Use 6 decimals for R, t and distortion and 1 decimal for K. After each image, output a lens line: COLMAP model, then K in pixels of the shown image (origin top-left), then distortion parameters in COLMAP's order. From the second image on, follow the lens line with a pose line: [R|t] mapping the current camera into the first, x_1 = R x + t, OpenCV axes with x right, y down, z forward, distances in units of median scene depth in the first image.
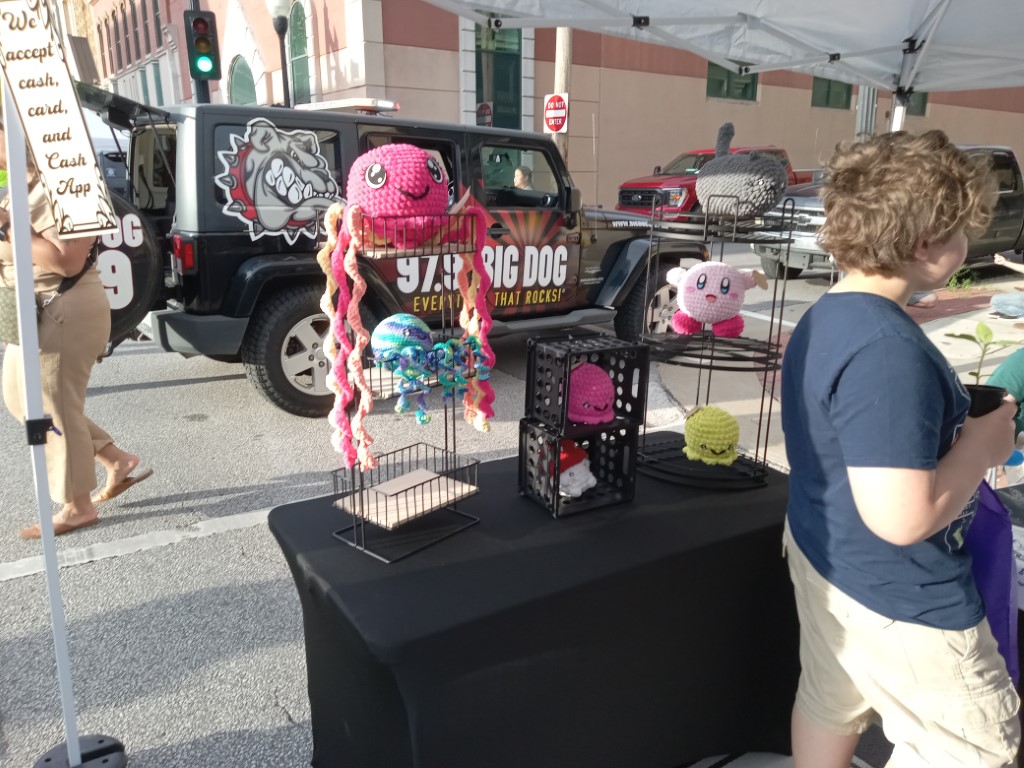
lens RADIAL K [[659.9, 0, 512.0], [0, 659.9, 384.0], [0, 0, 1]] dist [-0.021655, -0.000993]
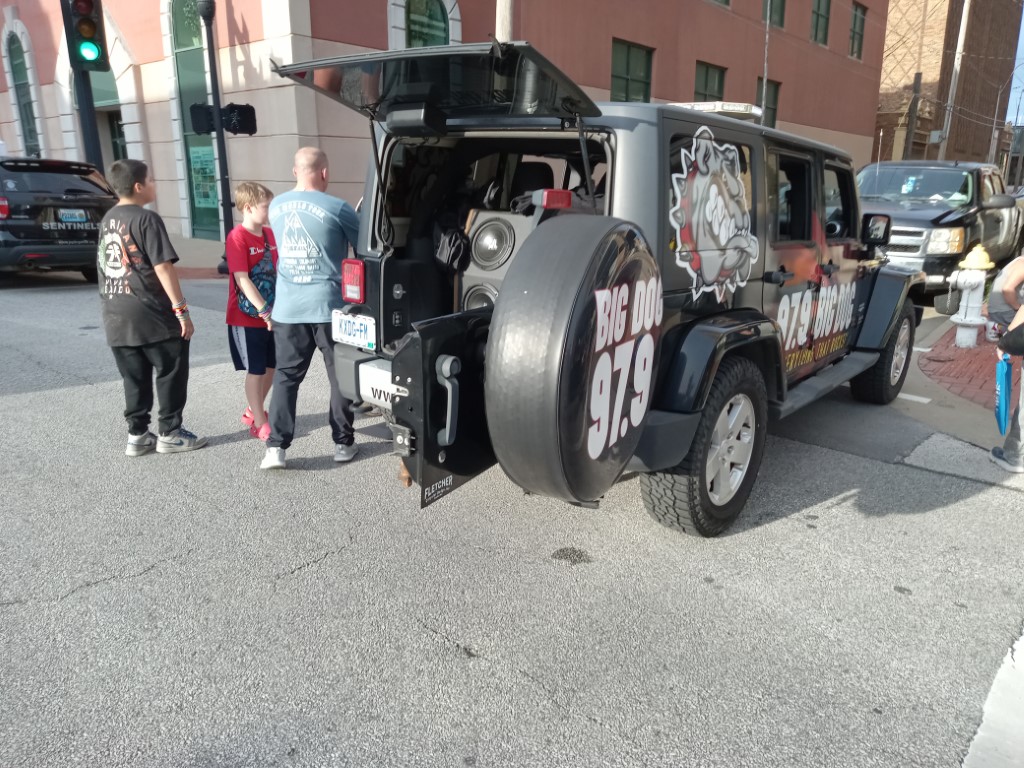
lens RADIAL K [[659.9, 0, 512.0], [0, 659.9, 384.0], [0, 0, 1]] dist [-0.021655, -0.000993]
pose [[0.962339, -0.079939, 0.259834, -0.769667], [0.082481, 0.996592, 0.001124, -0.146635], [-0.259038, 0.020350, 0.965653, 0.374583]]
